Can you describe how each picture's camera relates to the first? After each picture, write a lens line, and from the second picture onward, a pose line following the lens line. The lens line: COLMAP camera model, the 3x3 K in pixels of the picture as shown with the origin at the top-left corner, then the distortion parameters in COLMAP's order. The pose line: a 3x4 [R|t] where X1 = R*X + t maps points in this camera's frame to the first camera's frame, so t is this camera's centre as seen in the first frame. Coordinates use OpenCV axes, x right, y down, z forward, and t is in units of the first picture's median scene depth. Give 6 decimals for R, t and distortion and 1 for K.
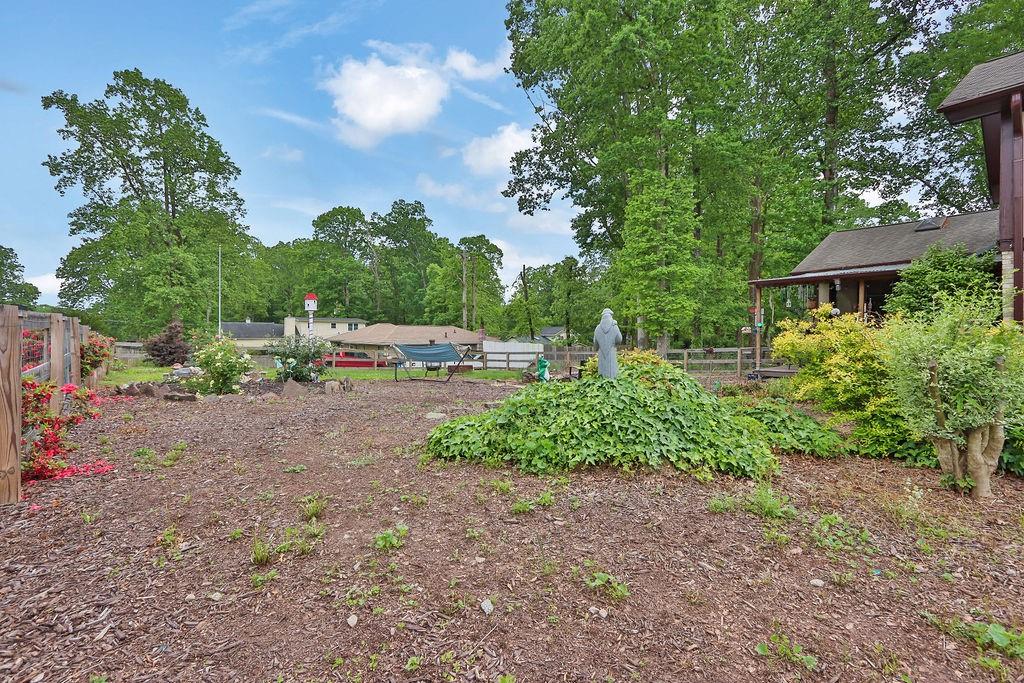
lens RADIAL K [[469.4, 0, 502.9], [0, 469.4, 332.3], [0, 0, 1]] dist [-0.003144, -0.000104]
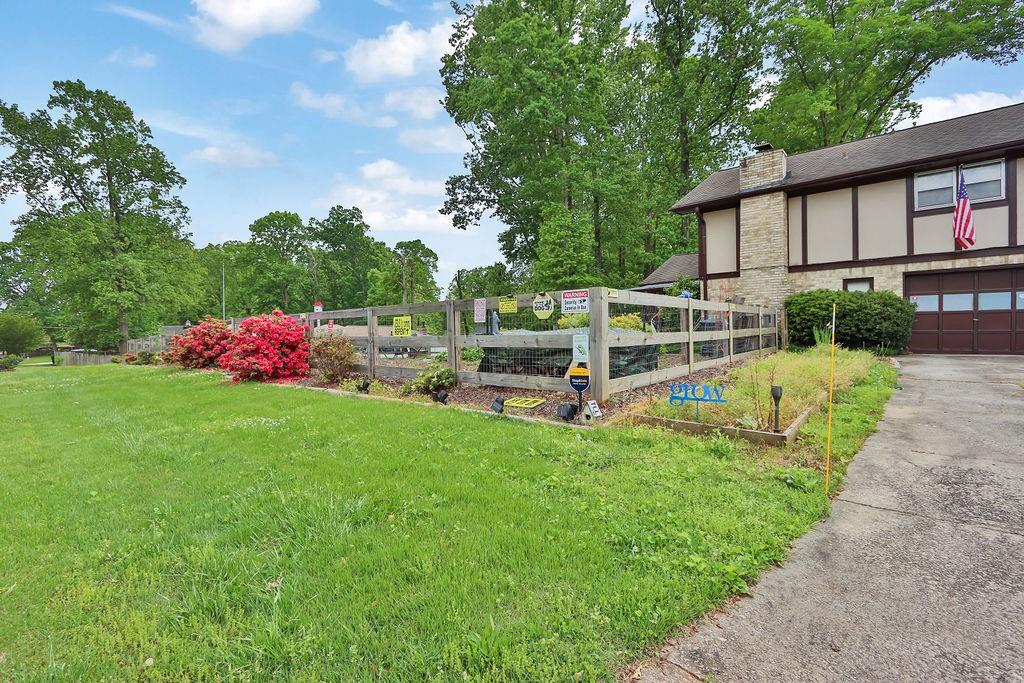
lens RADIAL K [[469.4, 0, 502.9], [0, 469.4, 332.3], [0, 0, 1]] dist [-0.003144, -0.000104]
pose [[0.990153, -0.016083, 0.139061, -0.009531], [0.016139, 0.999869, 0.000721, 0.005645], [-0.139055, 0.001530, 0.990284, -0.143524]]
